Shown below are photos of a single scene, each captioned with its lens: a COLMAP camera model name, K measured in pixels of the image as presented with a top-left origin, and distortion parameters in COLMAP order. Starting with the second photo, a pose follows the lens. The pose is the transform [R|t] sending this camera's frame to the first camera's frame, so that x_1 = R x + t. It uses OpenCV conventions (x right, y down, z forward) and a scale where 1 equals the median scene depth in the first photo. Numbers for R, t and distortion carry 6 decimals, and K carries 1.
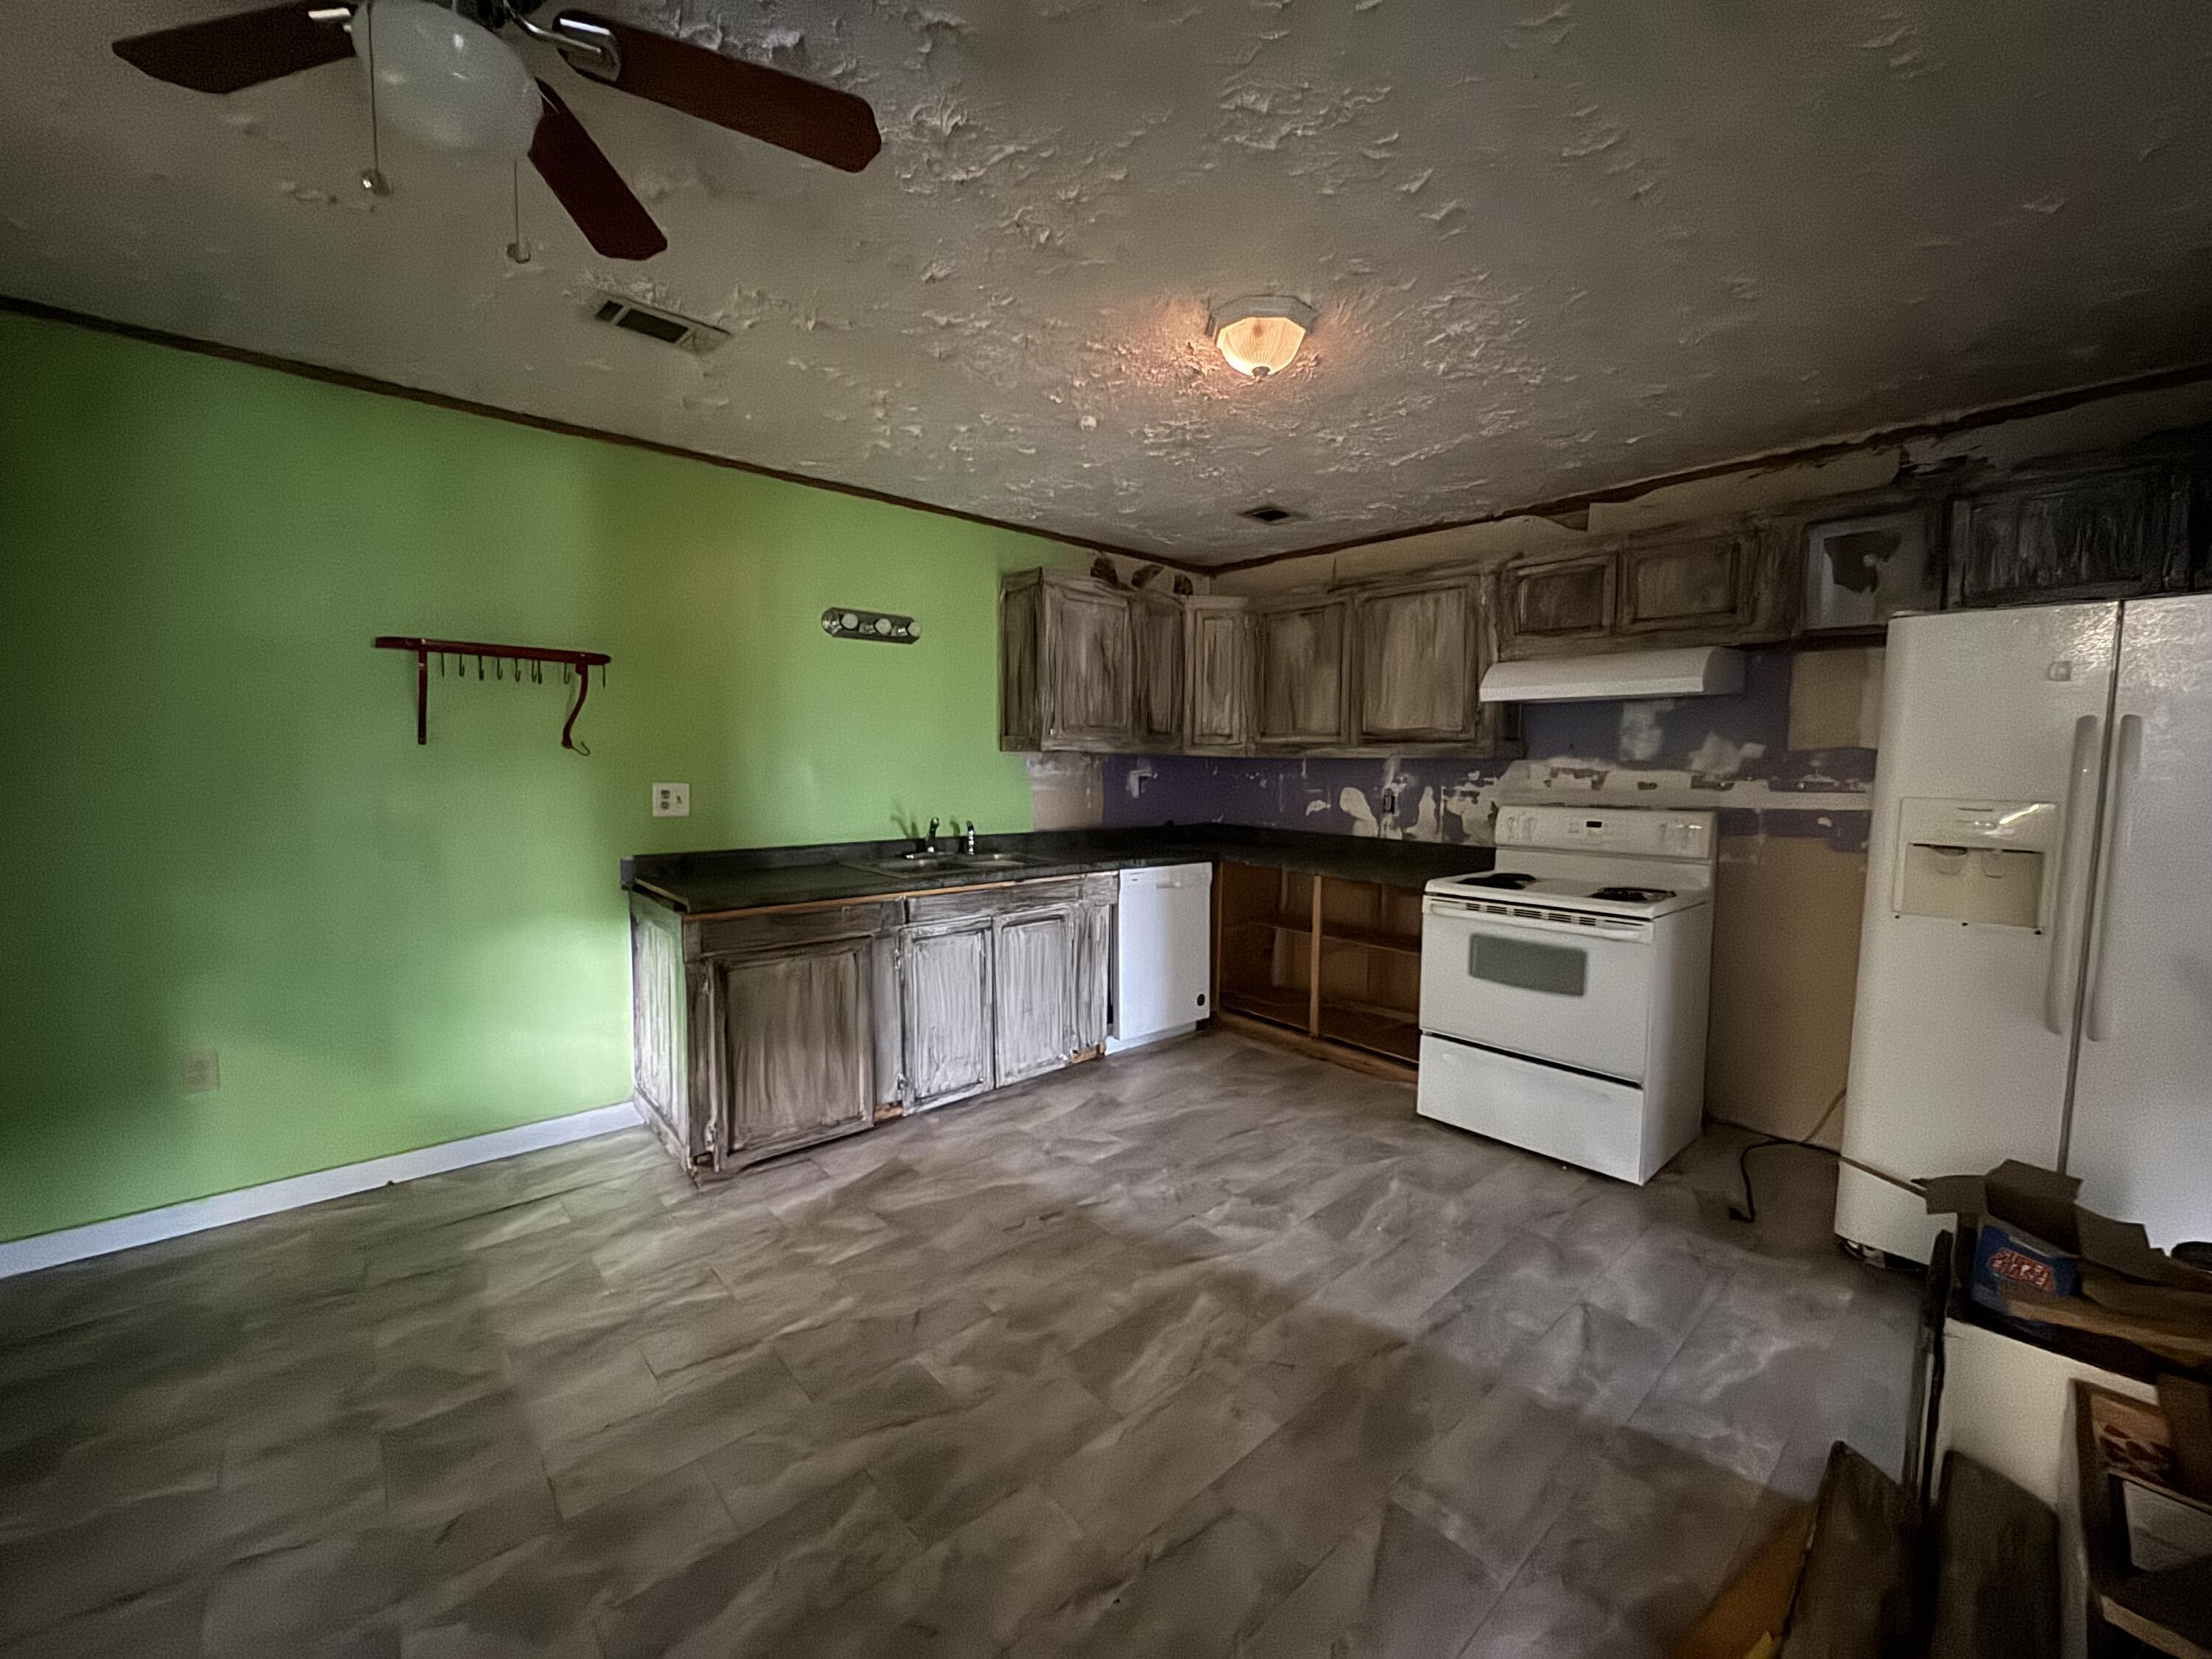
lens RADIAL K [[882.0, 0, 1104.2], [0, 882.0, 831.9], [0, 0, 1]] dist [-0.005477, 0.001062]
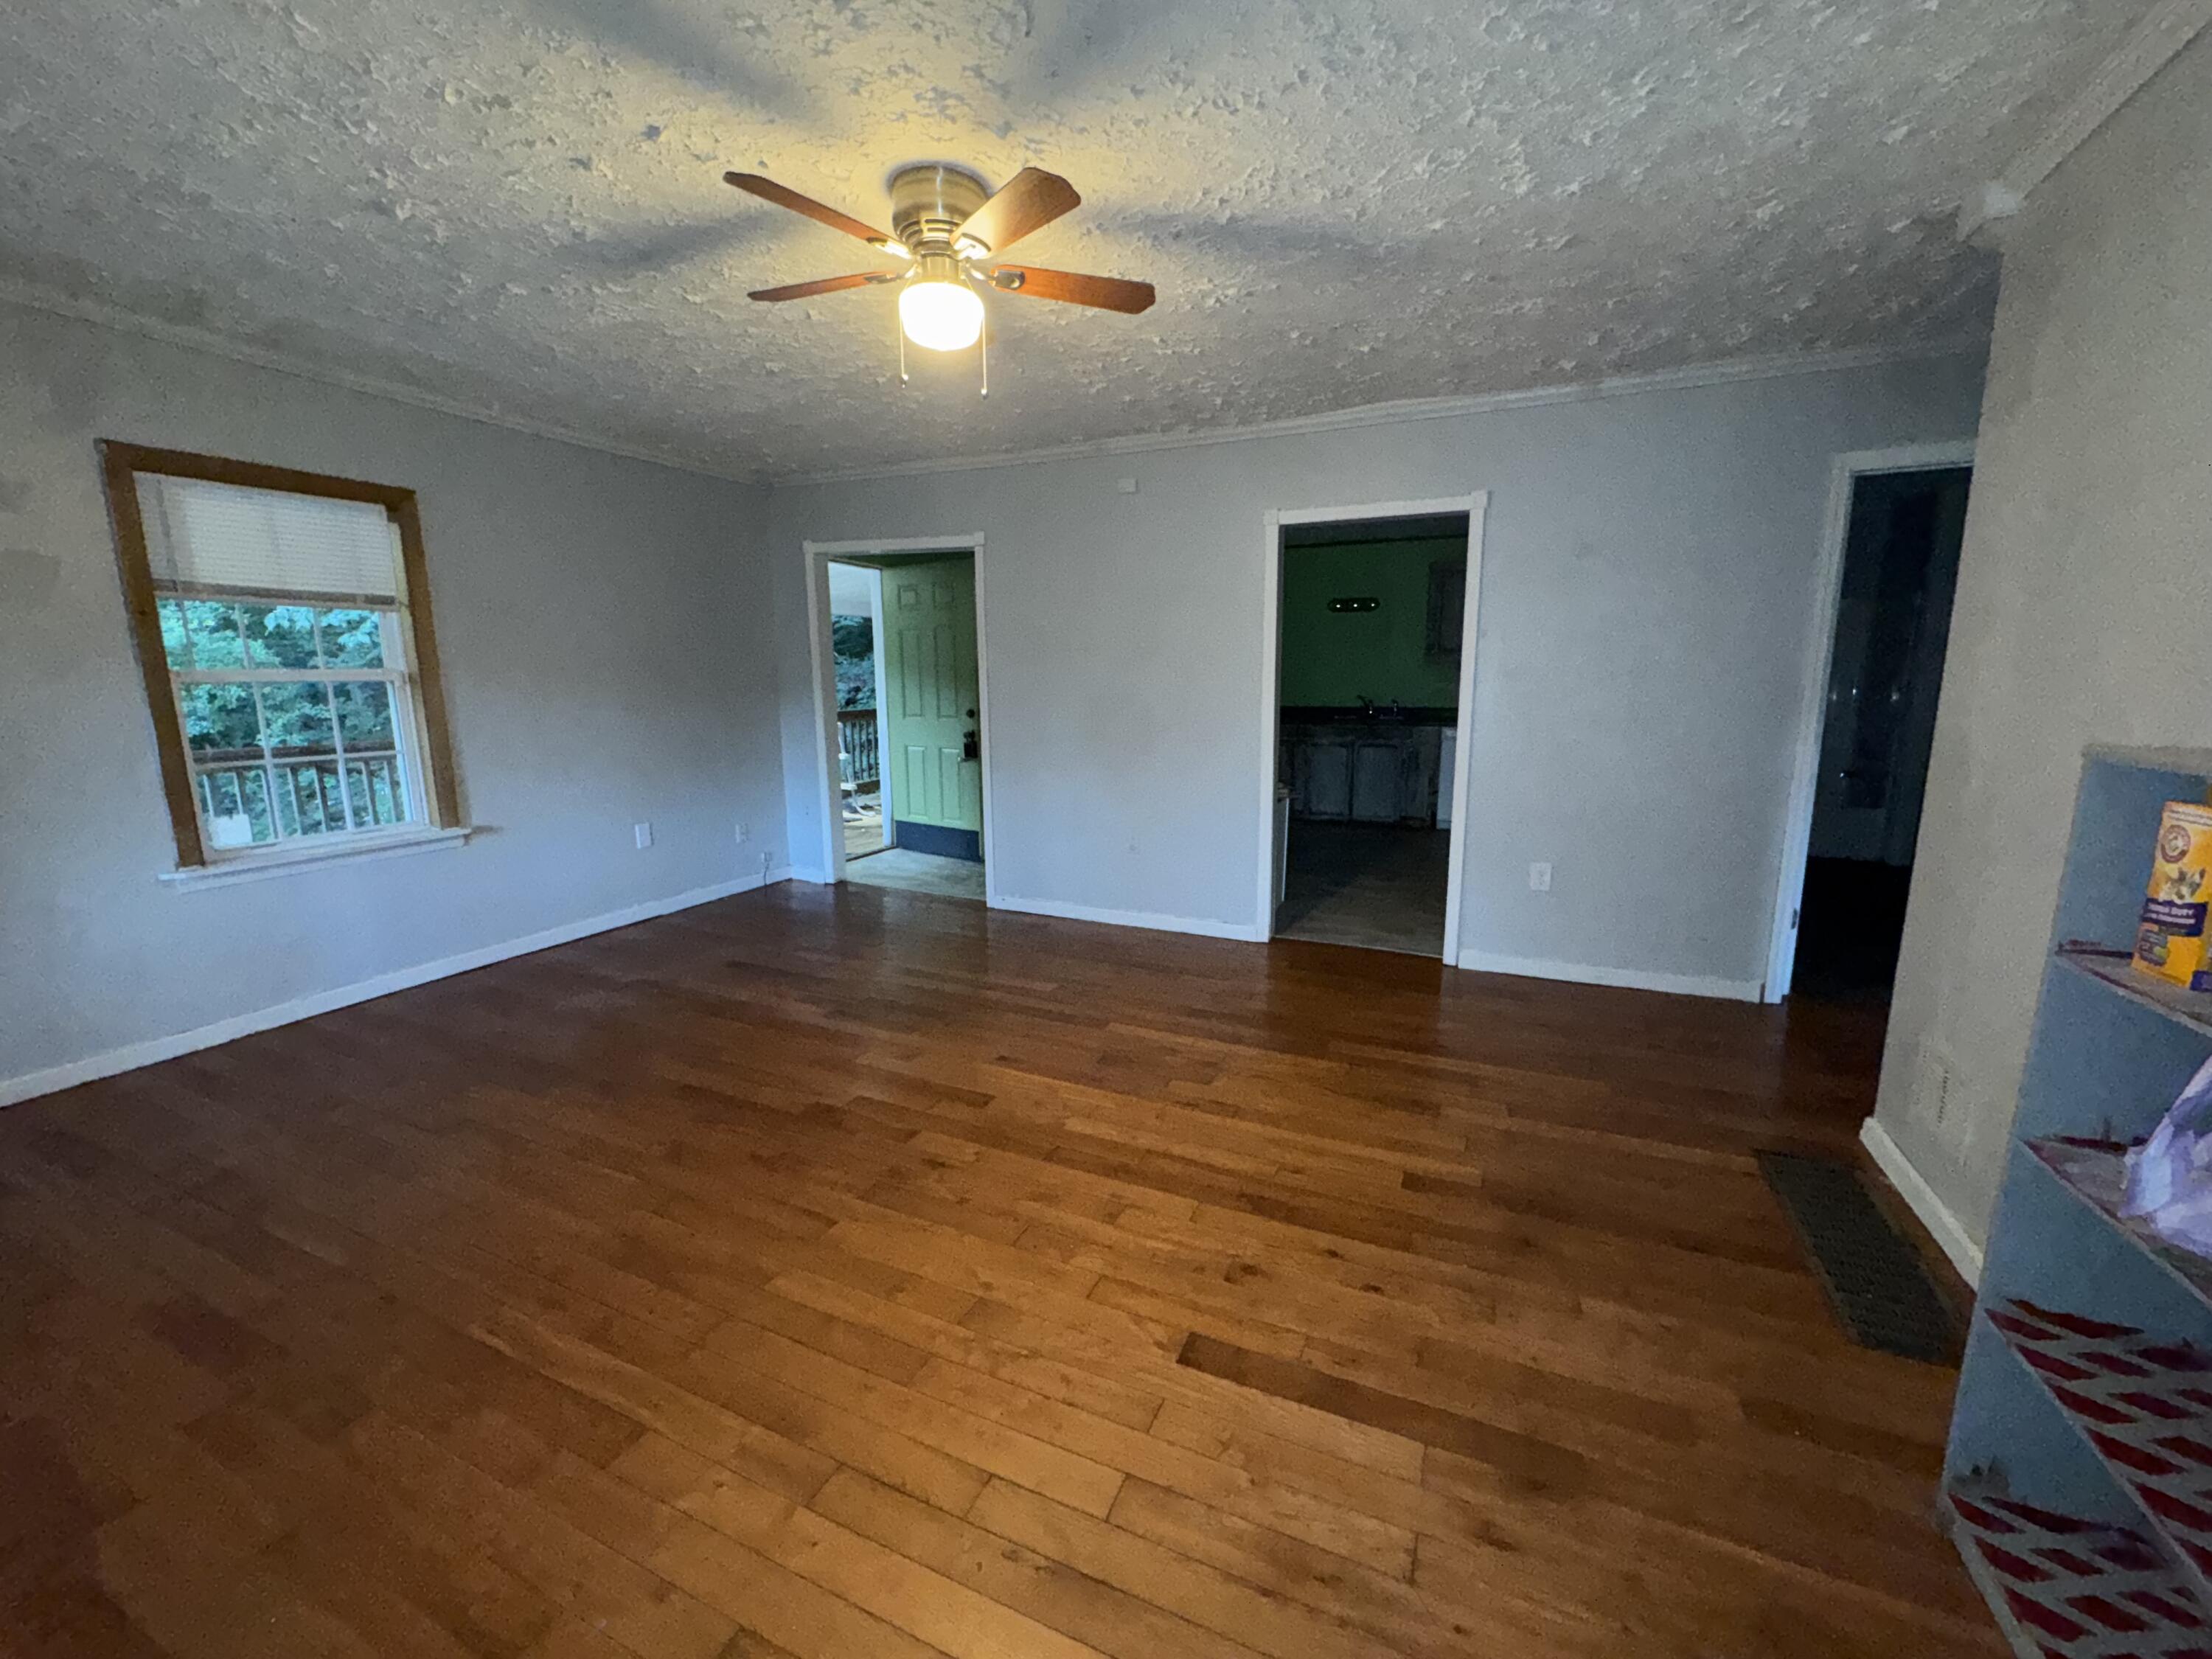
lens RADIAL K [[882.0, 0, 1103.0], [0, 882.0, 827.7], [0, 0, 1]] dist [-0.005477, 0.001062]
pose [[0.404695, 0.146067, -0.902710, 2.165259], [-0.063441, 0.989267, 0.131632, 0.082997], [0.912248, 0.003998, 0.409618, -0.612589]]
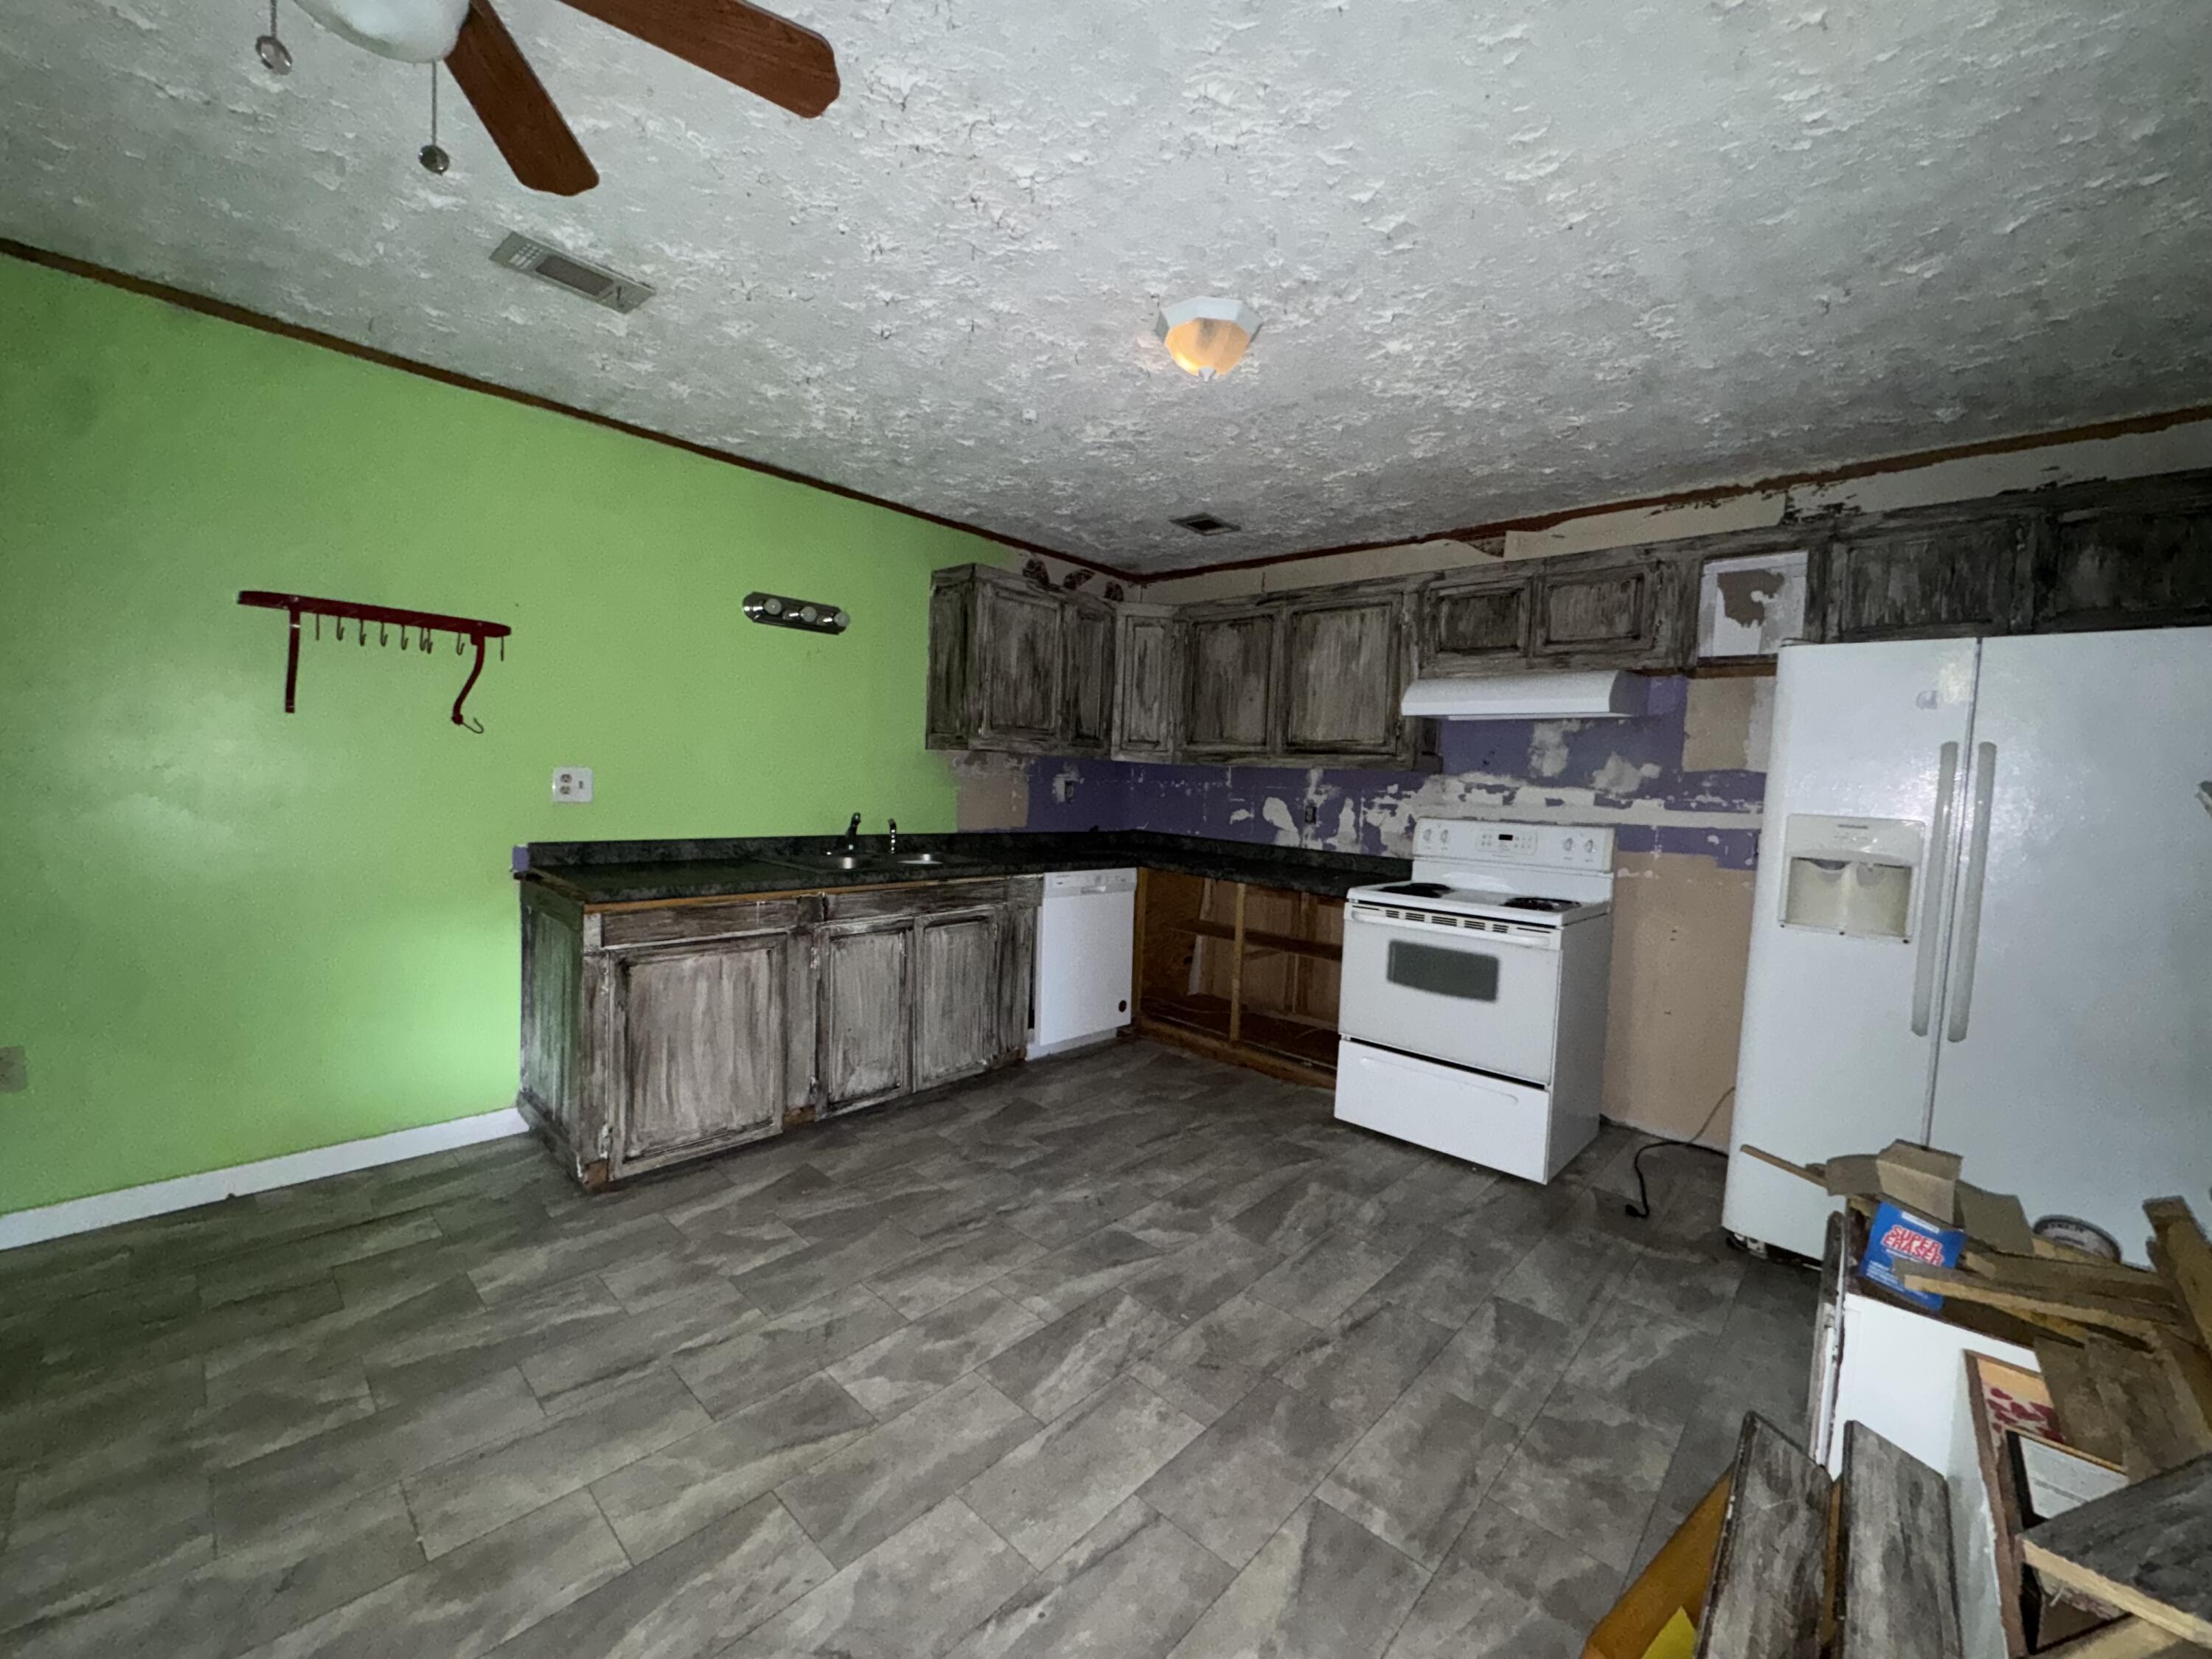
lens RADIAL K [[882.0, 0, 1105.4], [0, 882.0, 830.5], [0, 0, 1]] dist [-0.005477, 0.001062]
pose [[0.995159, 0.026983, 0.094500, -0.015233], [-0.025493, 0.999532, -0.016934, 0.016958], [-0.094913, 0.014442, 0.995381, 0.012851]]
